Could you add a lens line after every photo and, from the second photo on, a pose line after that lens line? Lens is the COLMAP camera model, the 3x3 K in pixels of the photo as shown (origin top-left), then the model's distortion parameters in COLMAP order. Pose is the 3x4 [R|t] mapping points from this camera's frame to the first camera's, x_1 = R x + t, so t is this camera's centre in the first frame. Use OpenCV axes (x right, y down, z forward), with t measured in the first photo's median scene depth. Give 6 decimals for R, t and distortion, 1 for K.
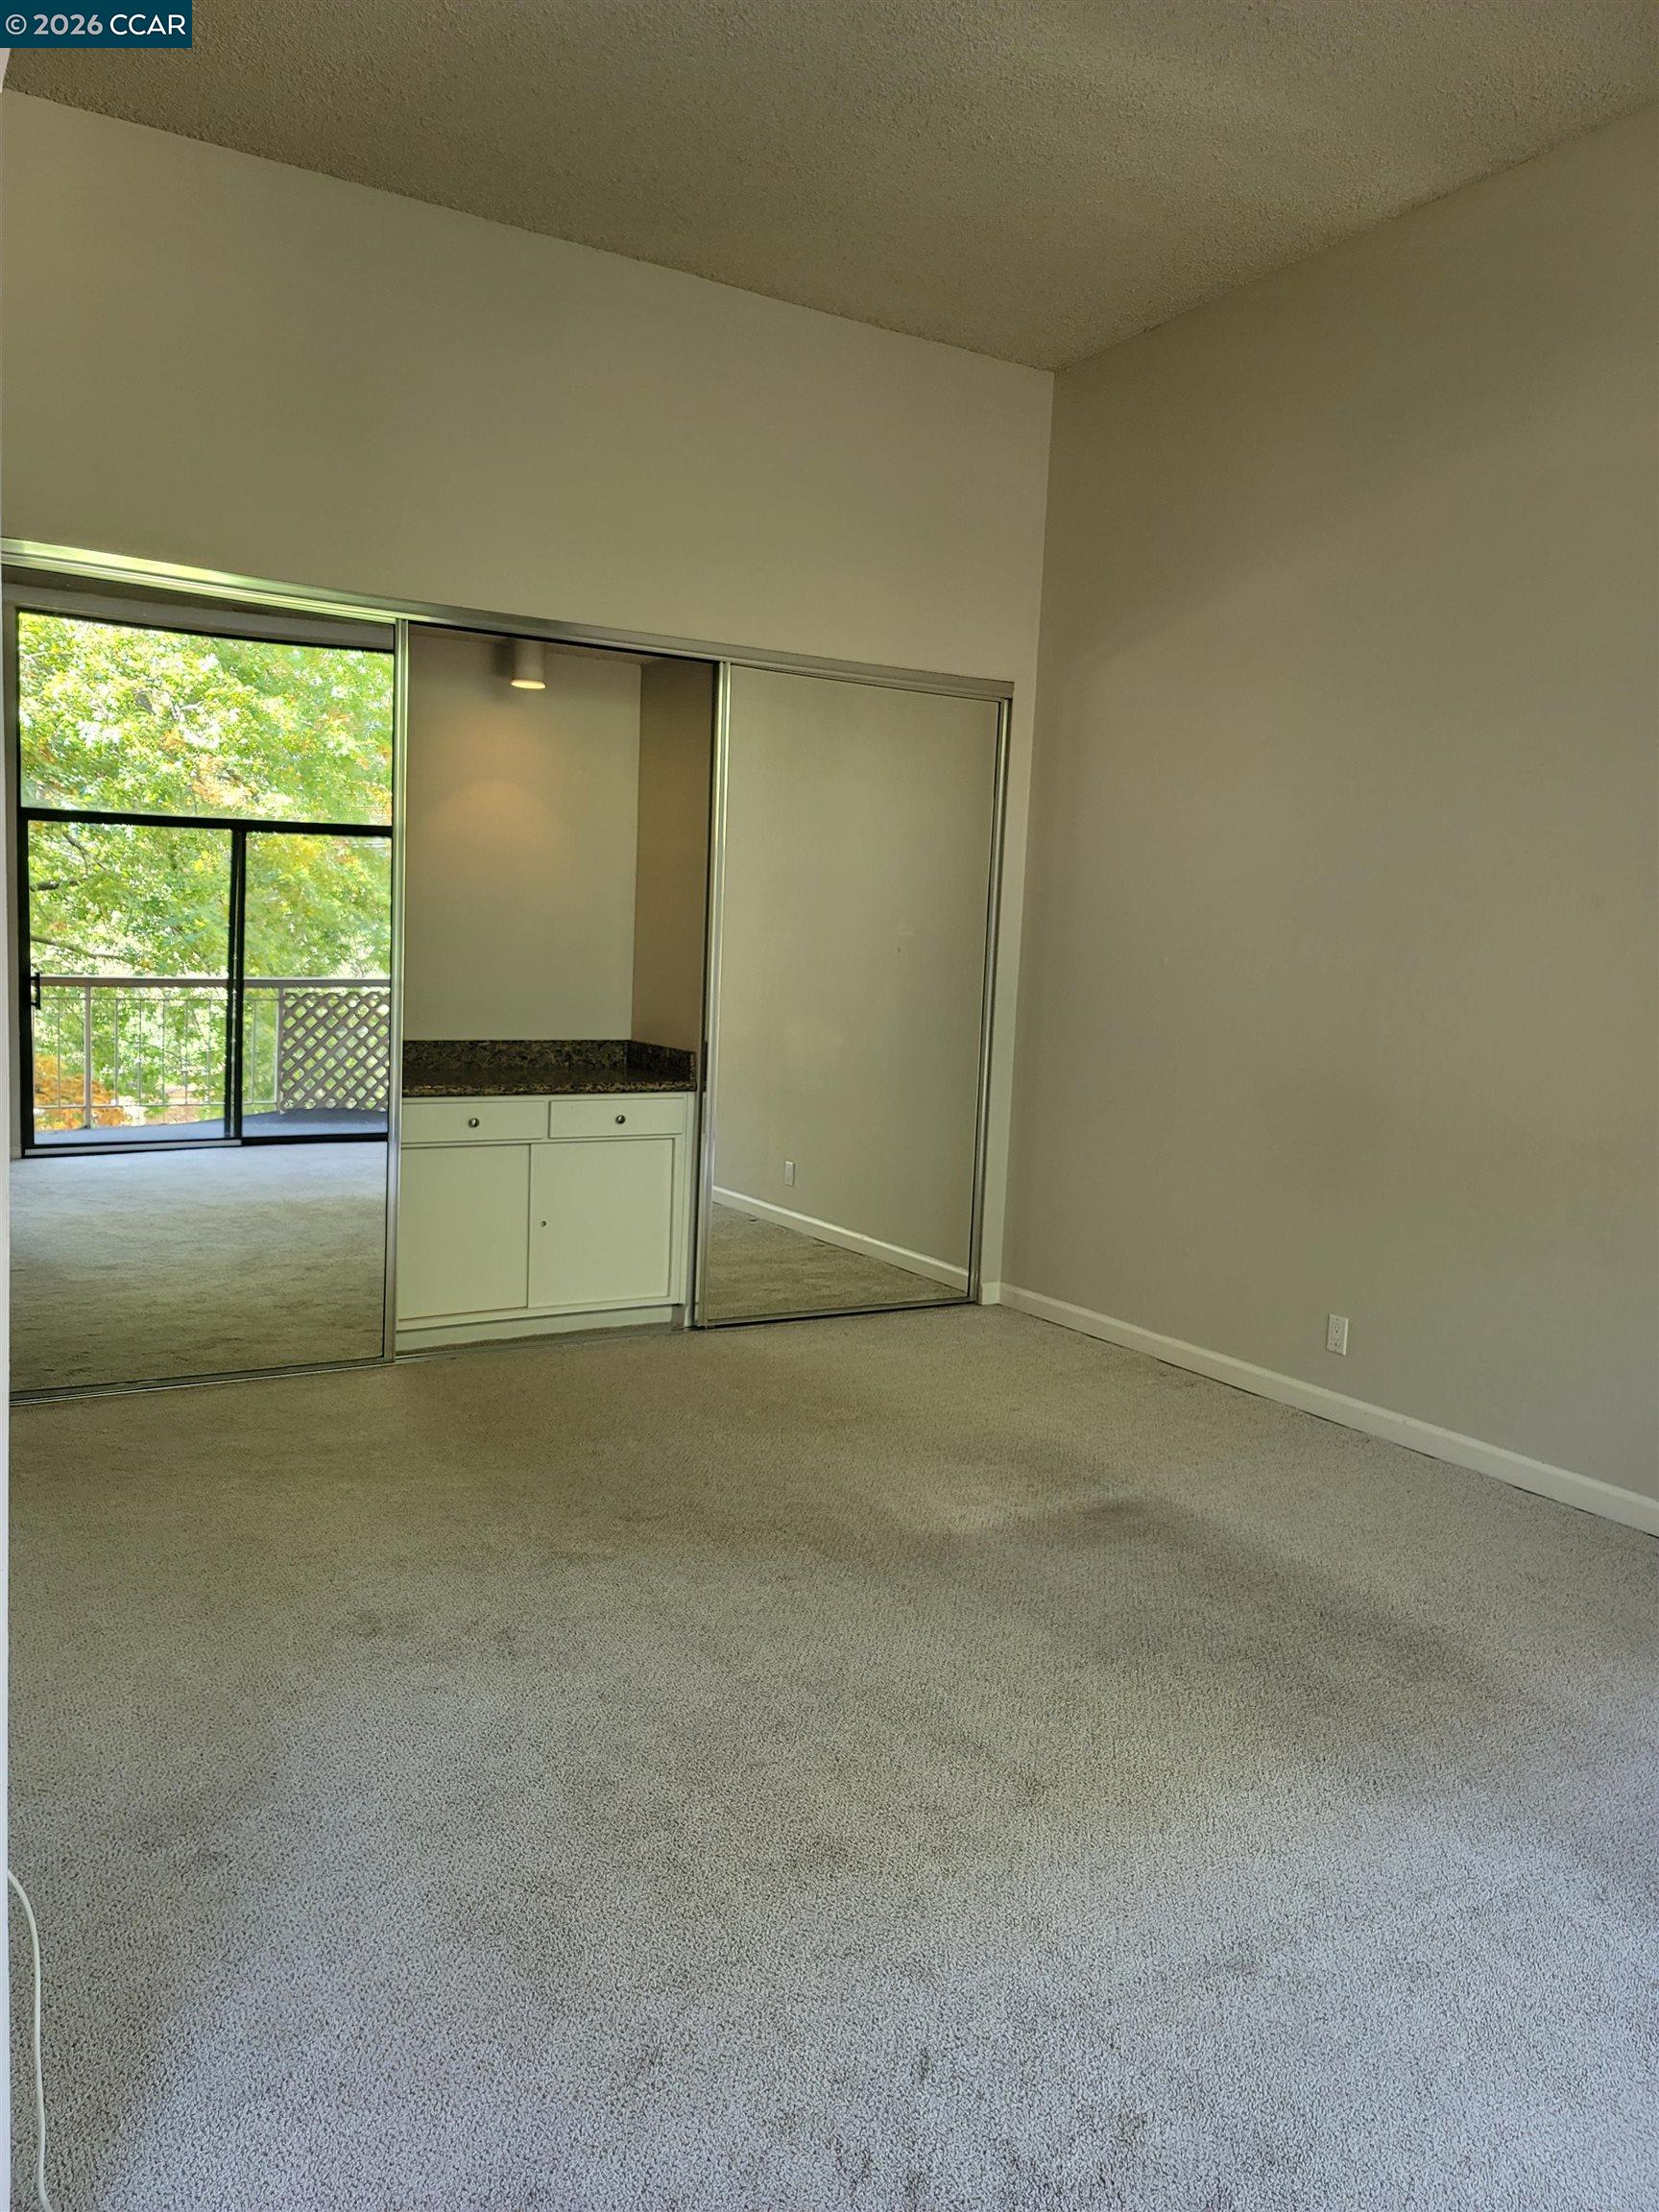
lens RADIAL K [[1617.9, 0, 829.5], [0, 1617.9, 1106.0], [0, 0, 1]] dist [0.024617, -0.000920]
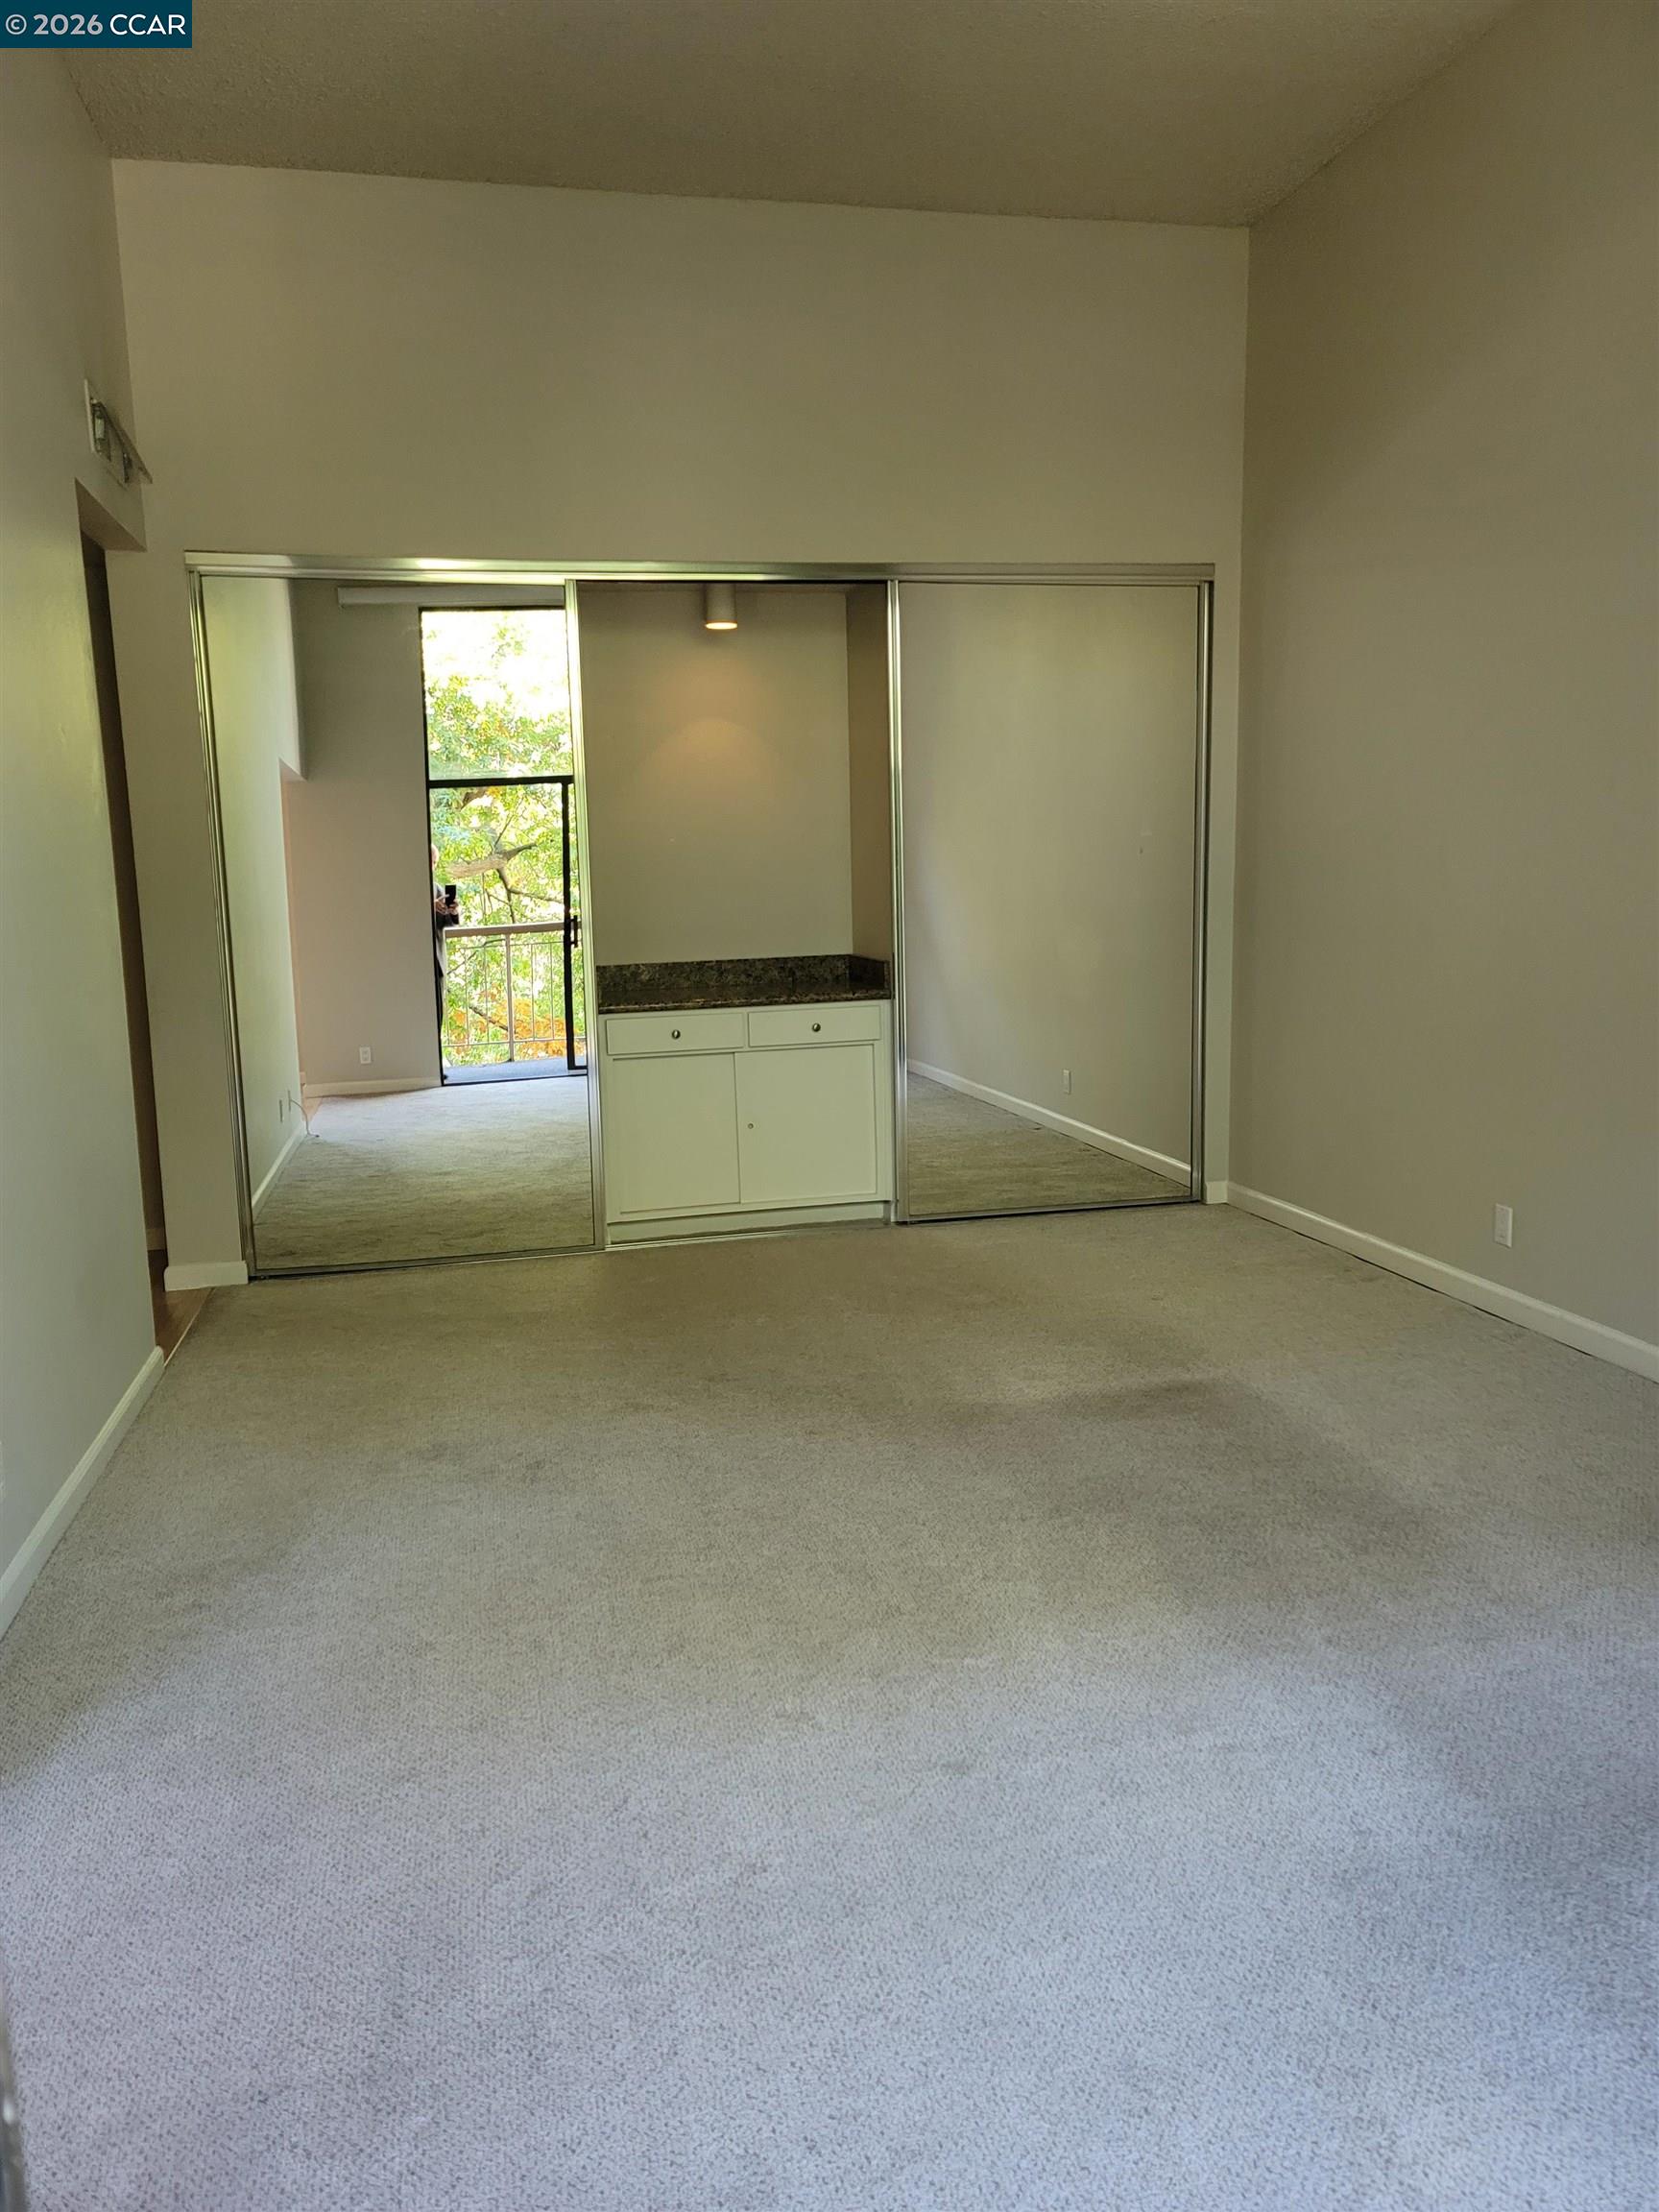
lens RADIAL K [[1608.6, 0, 840.3], [0, 1608.6, 1104.0], [0, 0, 1]] dist [0.059840, -0.036464]
pose [[0.951375, -0.021668, -0.307271, 0.209012], [0.034488, 0.998744, 0.036350, 0.020299], [0.306097, -0.045180, 0.950928, -0.008651]]
